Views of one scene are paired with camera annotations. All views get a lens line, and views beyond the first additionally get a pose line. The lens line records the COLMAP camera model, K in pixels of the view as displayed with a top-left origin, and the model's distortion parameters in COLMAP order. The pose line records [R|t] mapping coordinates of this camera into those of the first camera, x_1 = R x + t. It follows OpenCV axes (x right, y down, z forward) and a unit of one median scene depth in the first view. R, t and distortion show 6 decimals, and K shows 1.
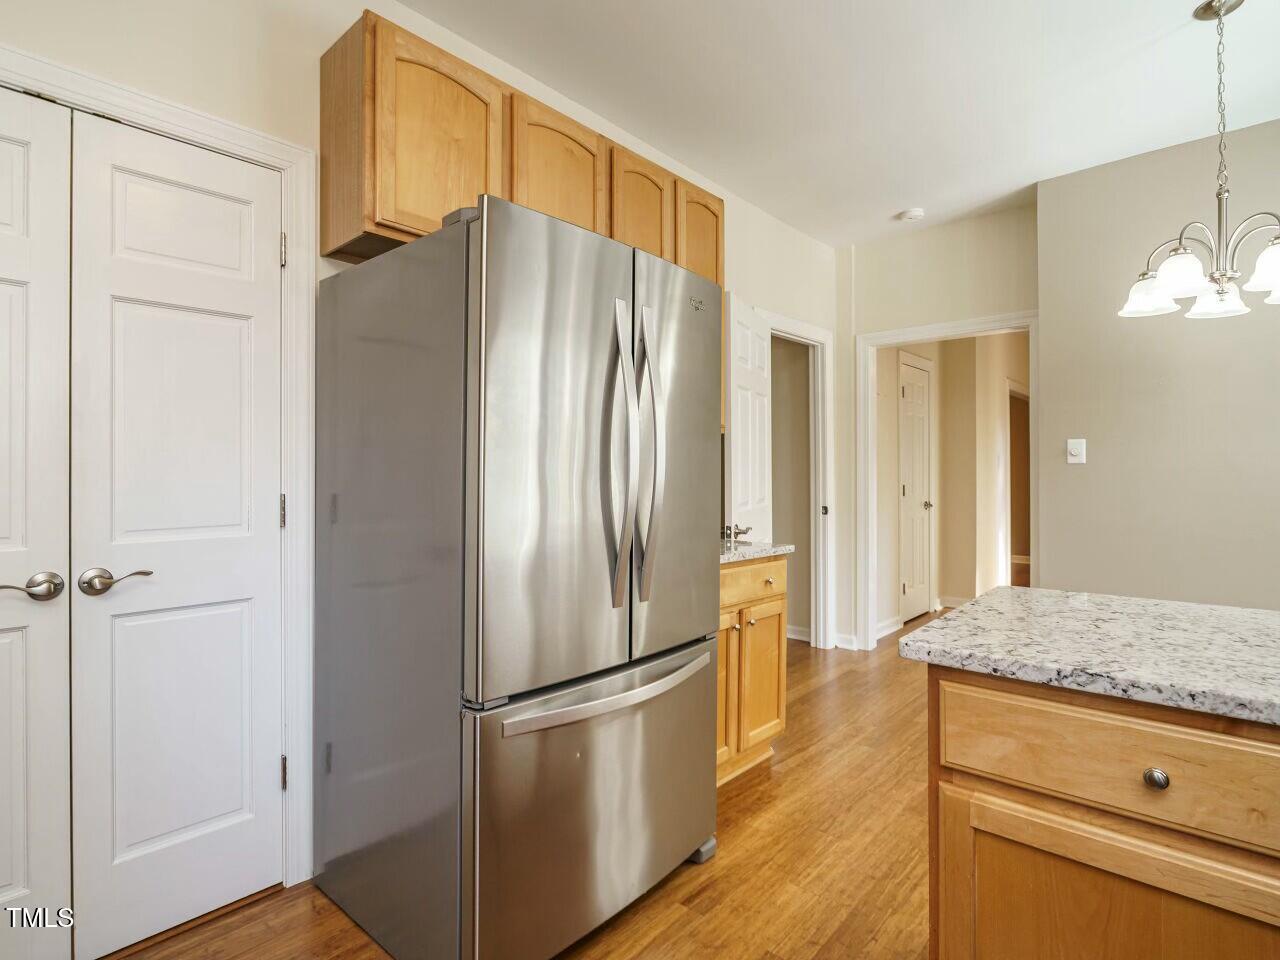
lens RADIAL K [[667.0, 0, 642.7], [0, 667.0, 469.5], [0, 0, 1]] dist [-0.004340, -0.000075]
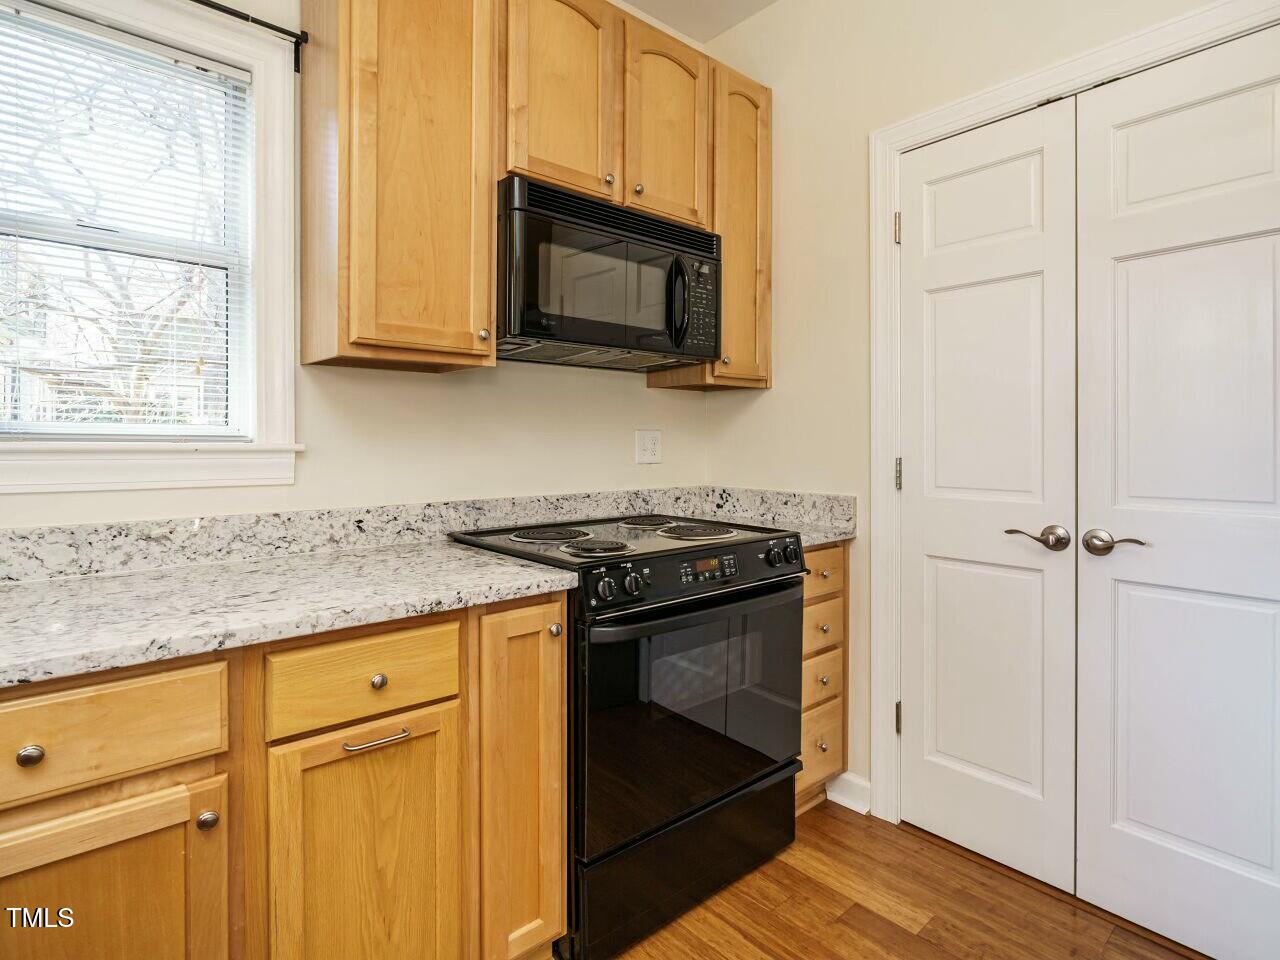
lens RADIAL K [[664.8, 0, 648.2], [0, 664.8, 443.1], [0, 0, 1]] dist [-0.001593, 0.000282]
pose [[-0.120572, 0.008523, -0.992668, 0.287521], [0.005747, 0.999952, 0.007888, 0.003682], [0.992688, -0.004754, -0.120615, 0.444272]]
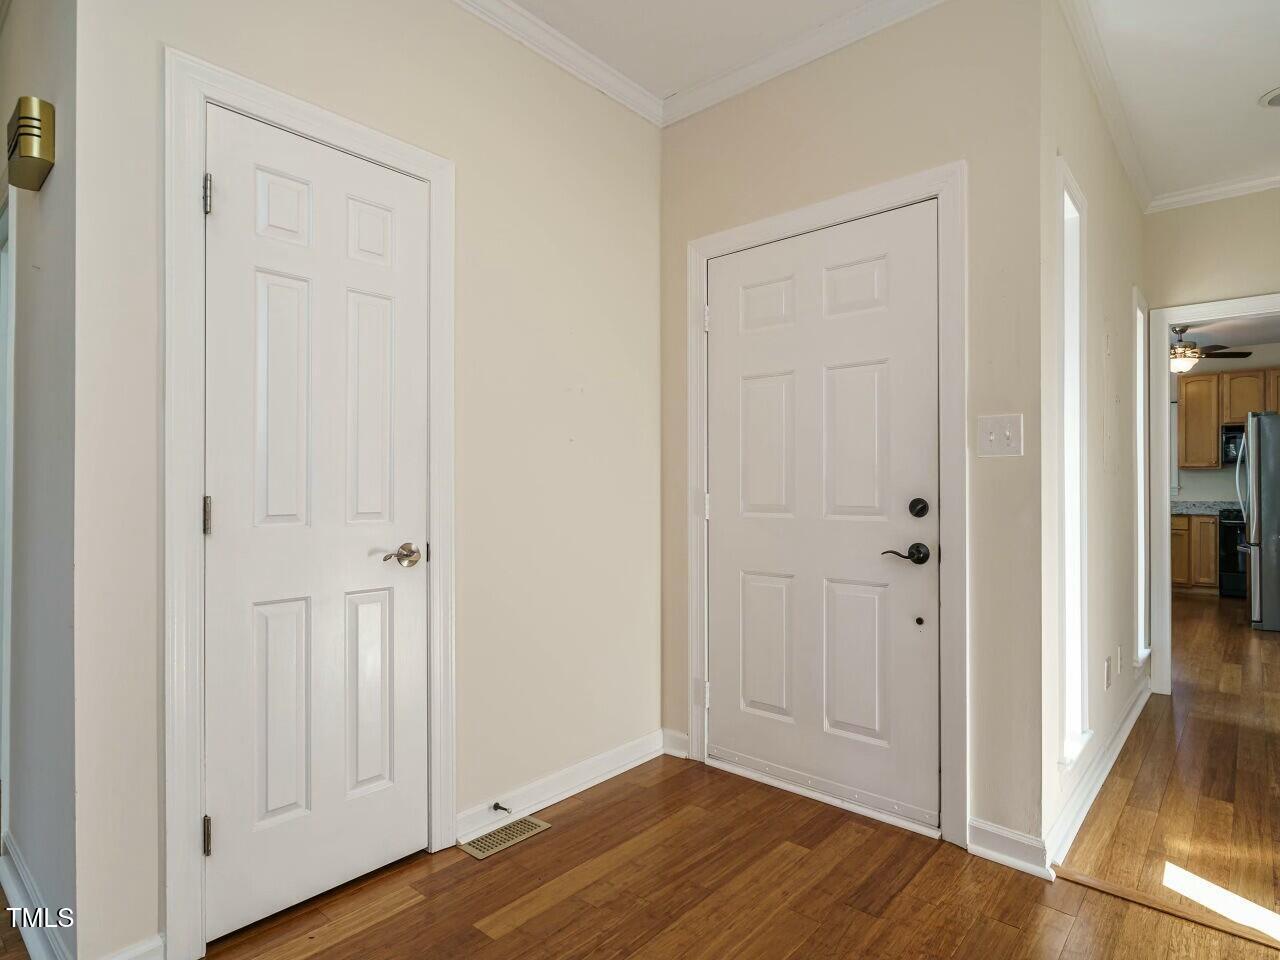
lens RADIAL K [[688.6, 0, 640.0], [0, 688.6, 480.0], [0, 0, 1]] dist [-0.001588, 0.000066]
pose [[-0.999977, 0.003816, -0.005605, 3.420593], [0.003890, 0.999905, -0.013243, 0.014413], [0.005554, -0.013265, -0.999897, 4.979399]]
